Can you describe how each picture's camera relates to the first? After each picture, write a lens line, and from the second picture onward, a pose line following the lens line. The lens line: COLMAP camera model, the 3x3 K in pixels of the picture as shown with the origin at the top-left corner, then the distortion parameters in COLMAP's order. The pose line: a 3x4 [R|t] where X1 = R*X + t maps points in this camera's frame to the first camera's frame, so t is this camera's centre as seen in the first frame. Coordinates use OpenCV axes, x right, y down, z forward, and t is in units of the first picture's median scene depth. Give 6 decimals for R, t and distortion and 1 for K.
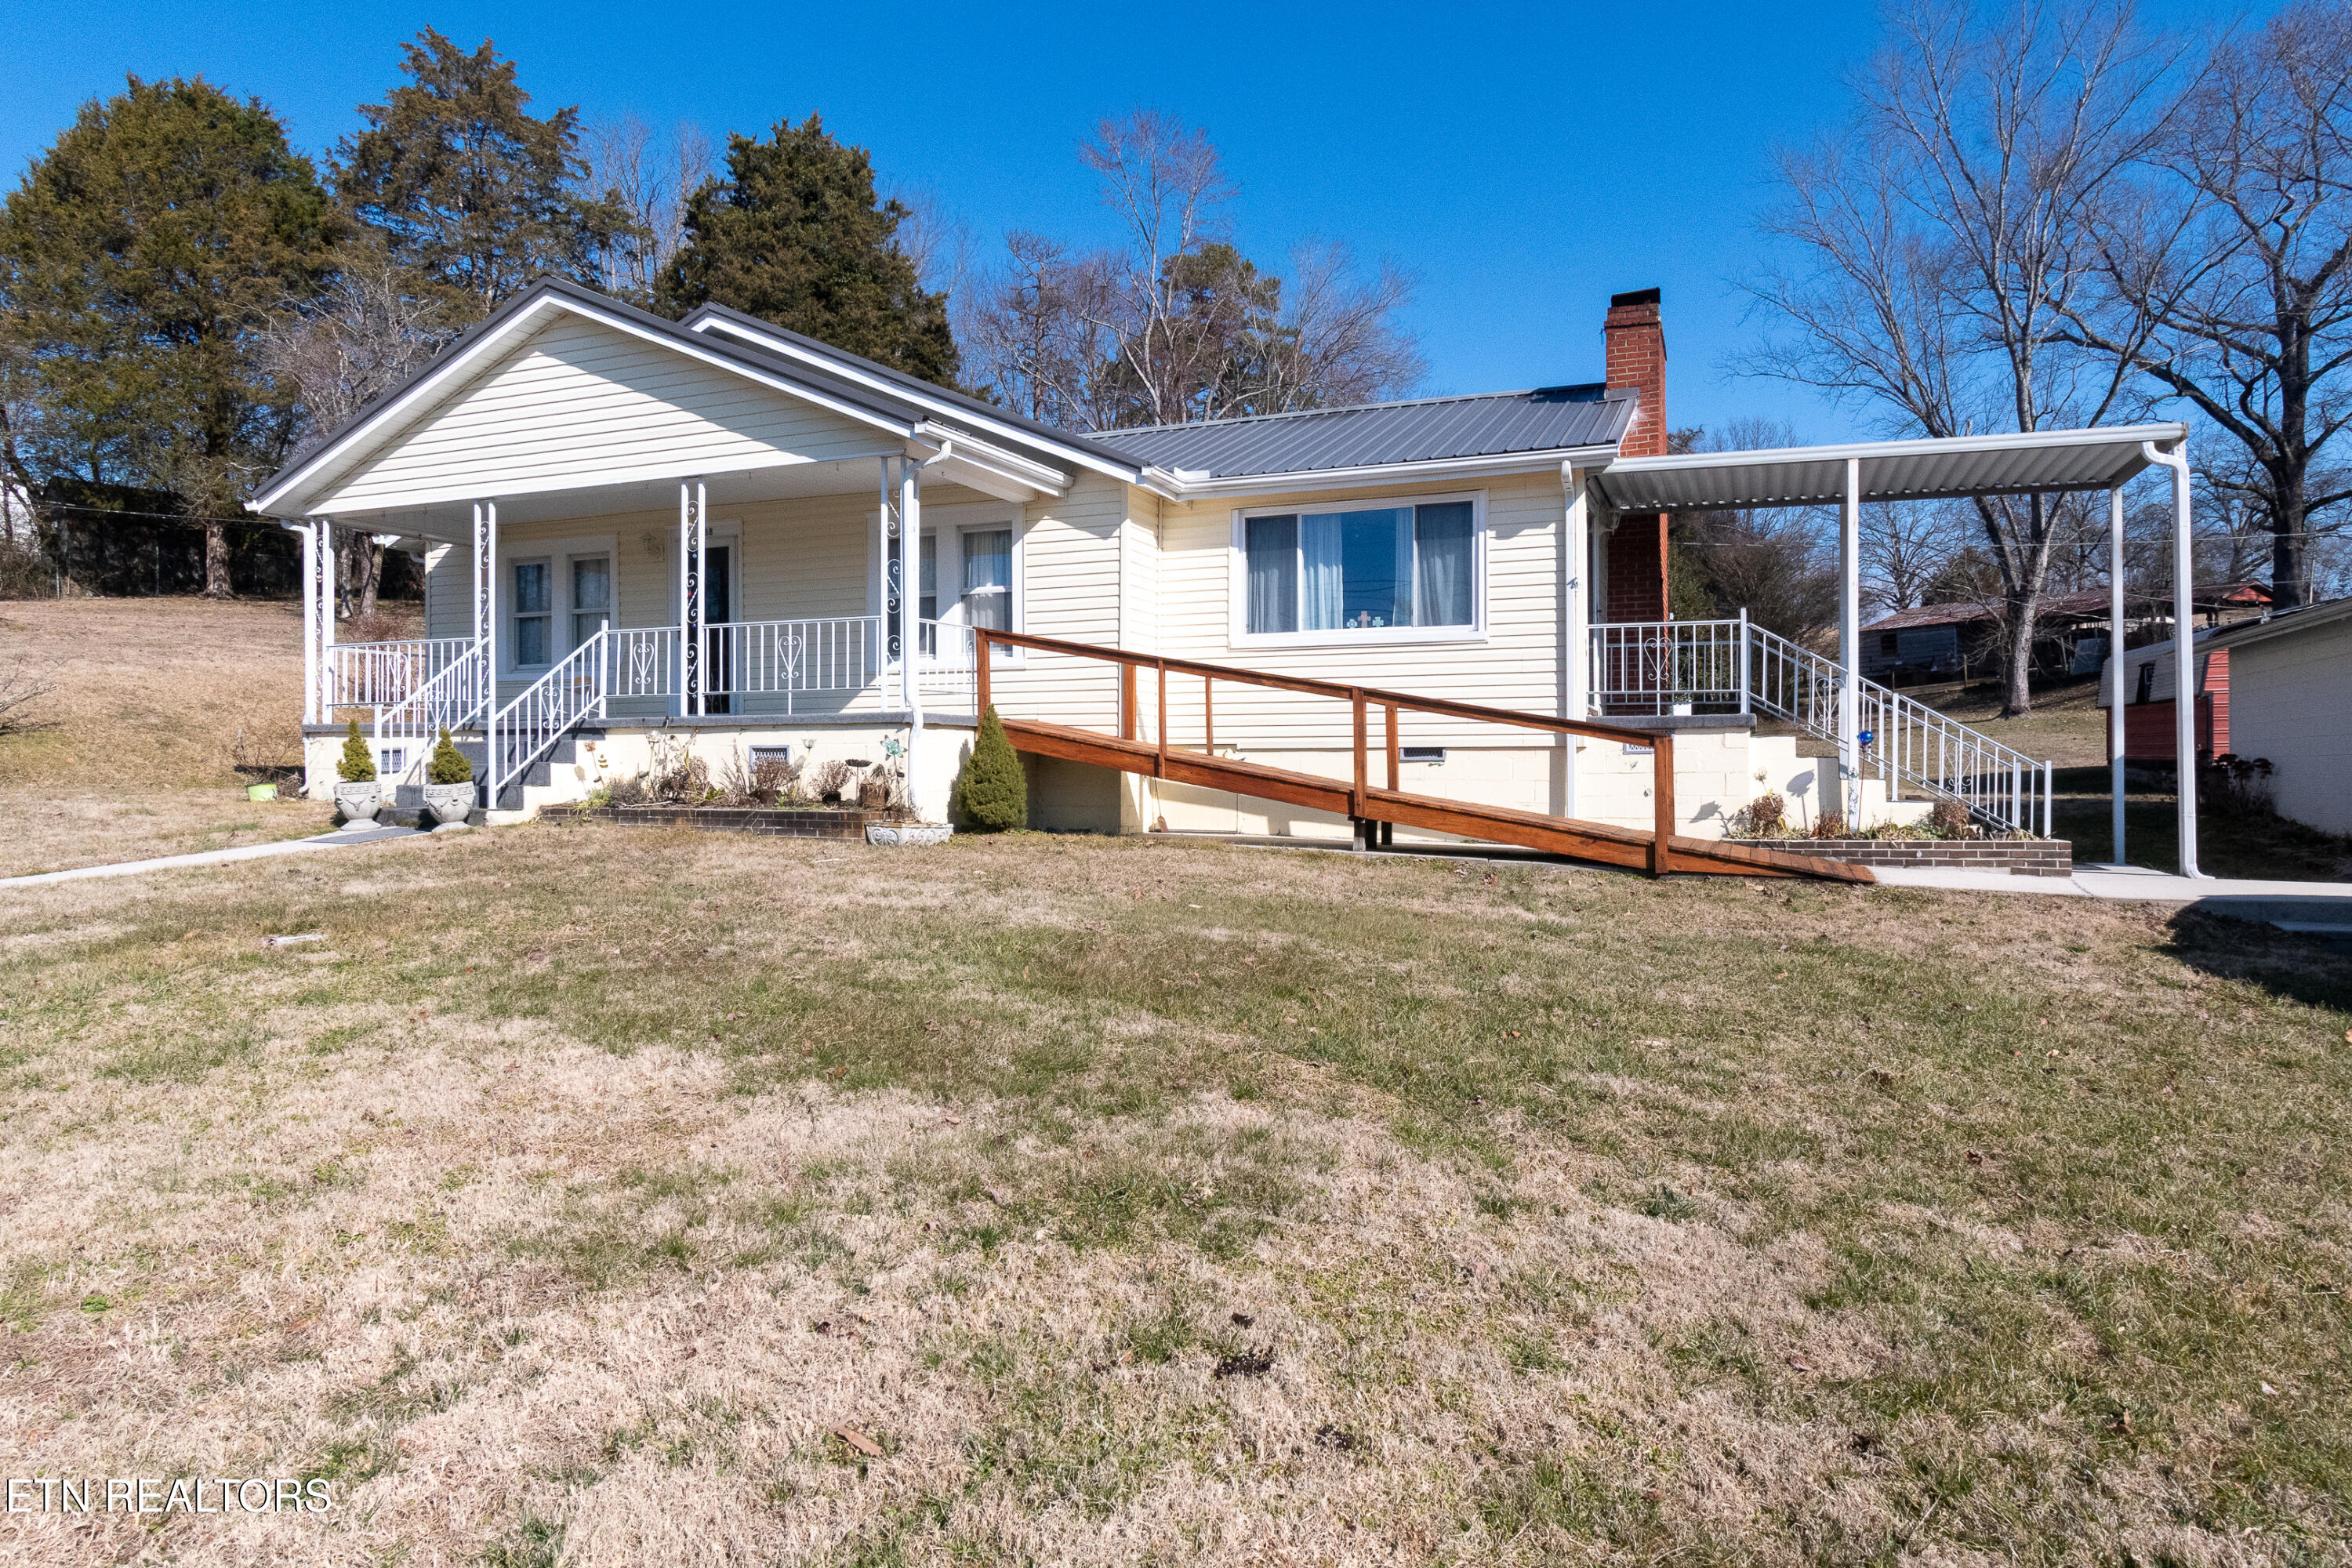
lens RADIAL K [[1397.1, 0, 1173.4], [0, 1397.1, 777.1], [0, 0, 1]] dist [0.003054, 0.001793]
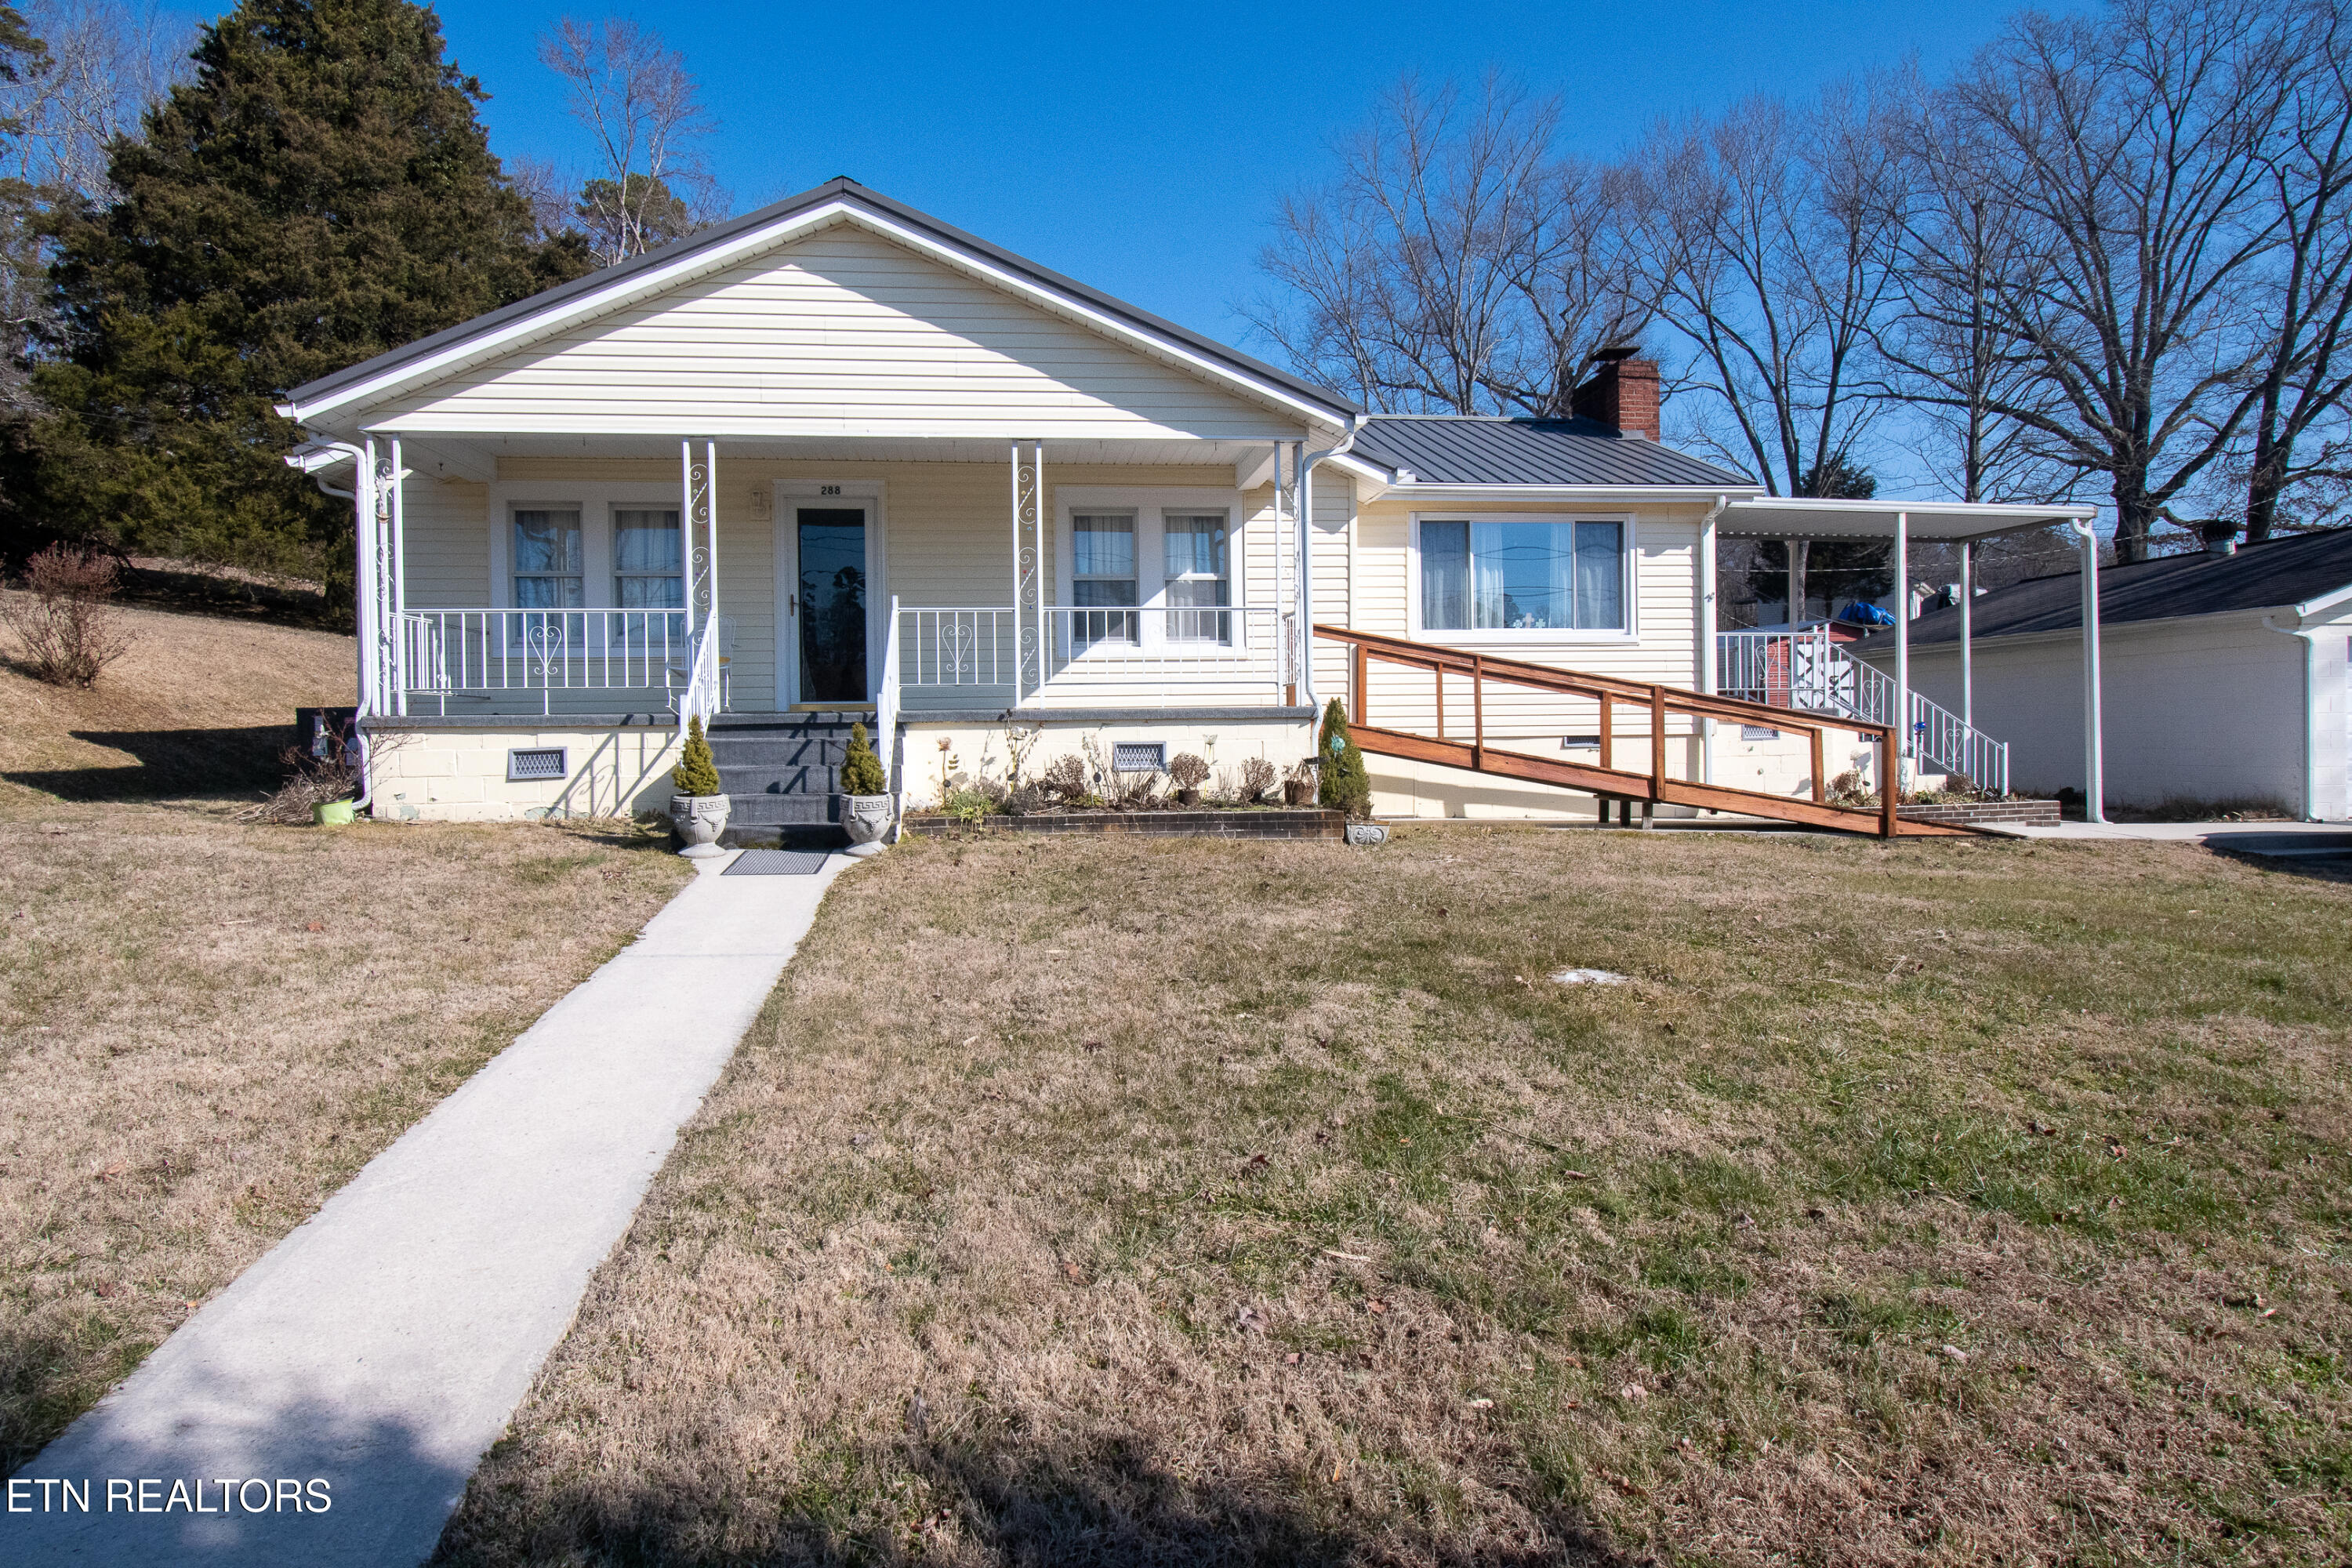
lens RADIAL K [[1398.2, 0, 1184.1], [0, 1398.2, 764.4], [0, 0, 1]] dist [-0.000554, -0.002934]
pose [[0.873946, -0.019118, 0.485647, -0.642593], [0.014882, 0.999810, 0.012579, -0.017092], [-0.485796, -0.003766, 0.874064, 0.164302]]
